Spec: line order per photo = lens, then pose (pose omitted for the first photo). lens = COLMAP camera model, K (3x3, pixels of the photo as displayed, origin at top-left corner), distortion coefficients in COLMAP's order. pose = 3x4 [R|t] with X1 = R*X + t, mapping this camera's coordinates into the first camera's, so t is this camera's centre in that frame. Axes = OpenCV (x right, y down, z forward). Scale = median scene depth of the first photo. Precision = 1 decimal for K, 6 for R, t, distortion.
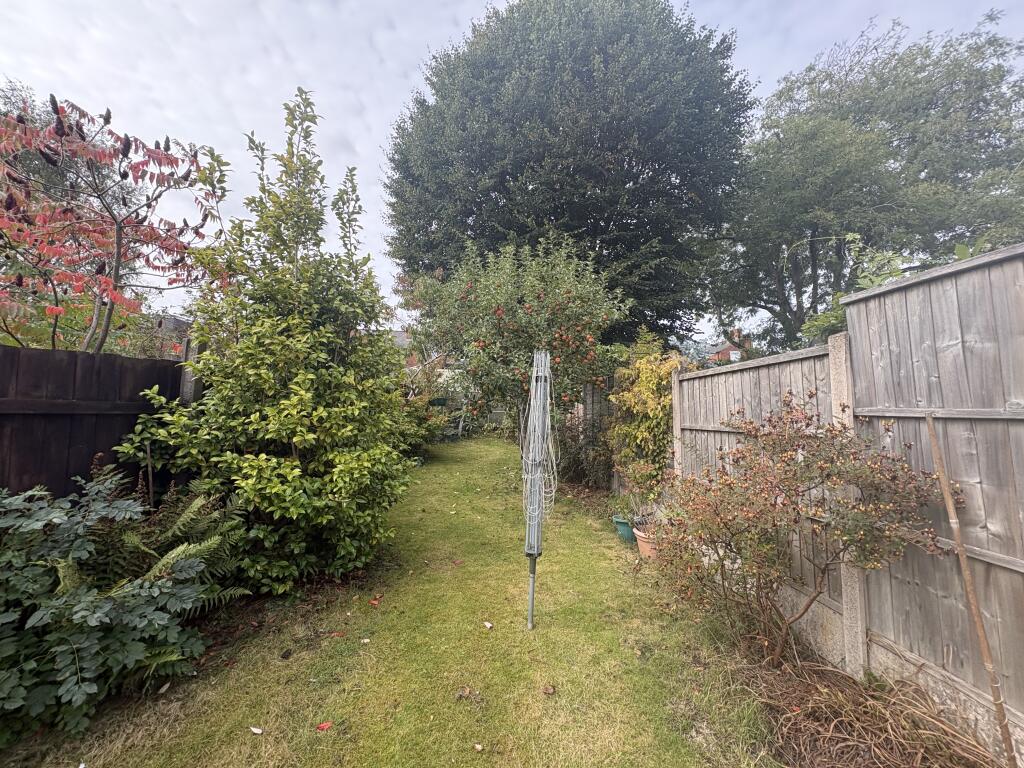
lens RADIAL K [[406.8, 0, 509.6], [0, 406.8, 383.0], [0, 0, 1]] dist [-0.000847, -0.000027]
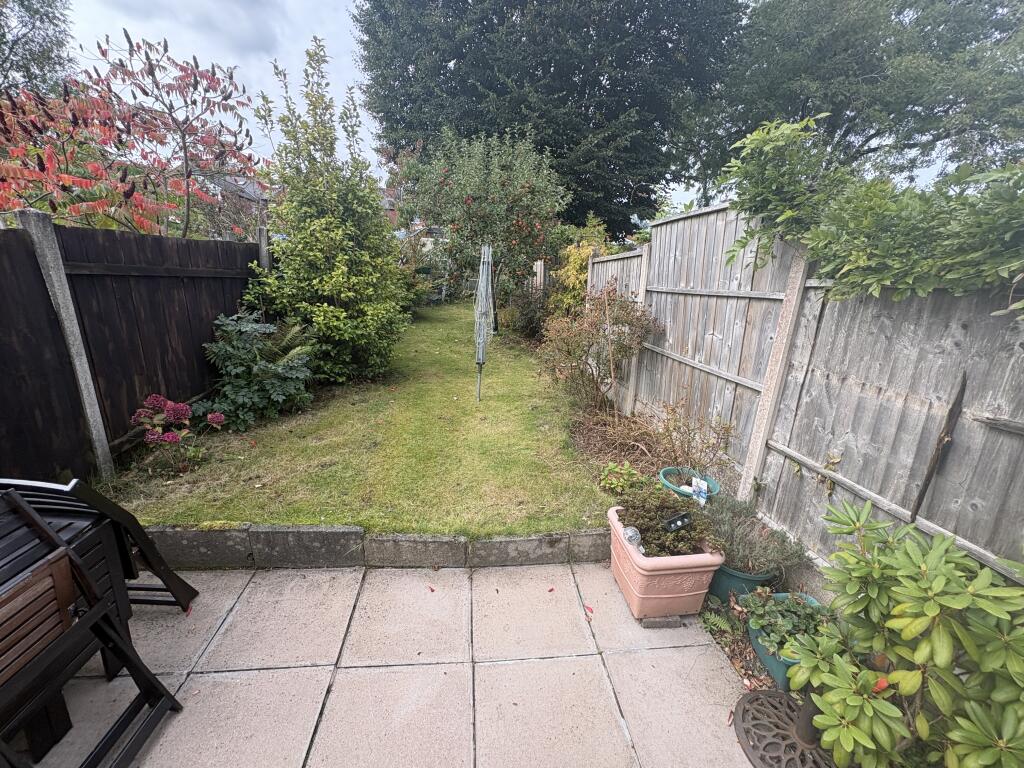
lens RADIAL K [[406.8, 0, 511.3], [0, 406.8, 383.9], [0, 0, 1]] dist [-0.000847, -0.000027]
pose [[0.999021, 0.018360, 0.040258, 0.111683], [-0.030125, 0.948640, 0.314921, -0.061484], [-0.032409, -0.315825, 0.948264, -0.677366]]
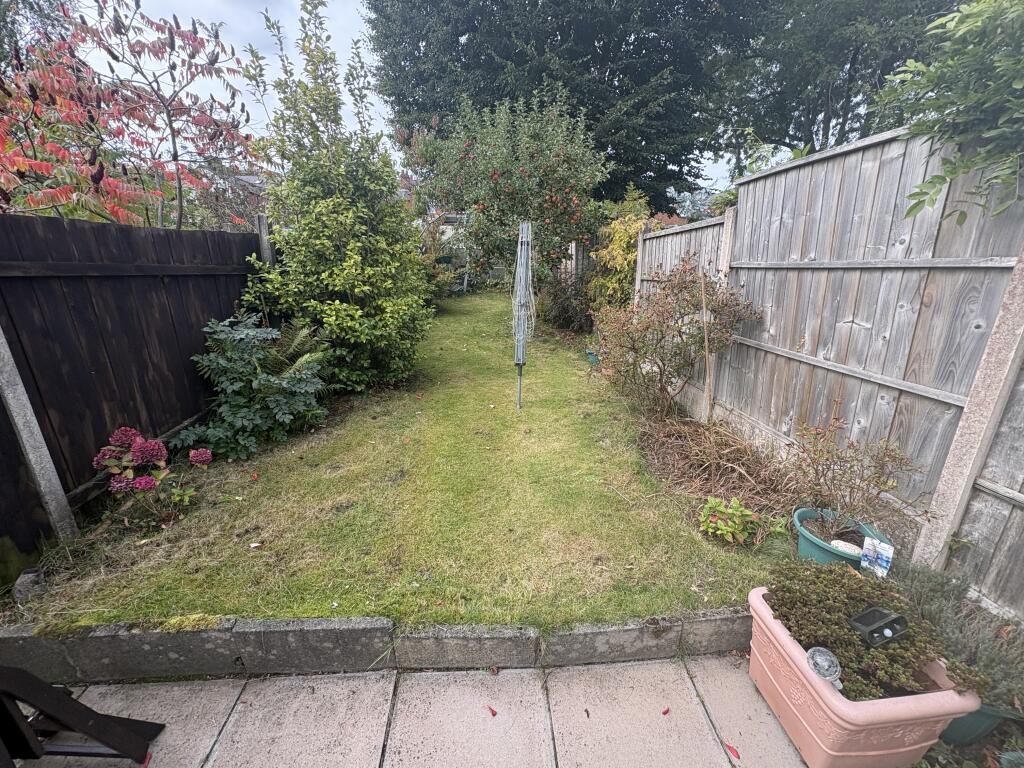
lens RADIAL K [[406.8, 0, 510.5], [0, 406.8, 383.6], [0, 0, 1]] dist [-0.000847, -0.000027]
pose [[0.999838, -0.013598, -0.011754, 0.034805], [0.016791, 0.939961, 0.340869, -0.030292], [0.006413, -0.341012, 0.940037, -0.419311]]
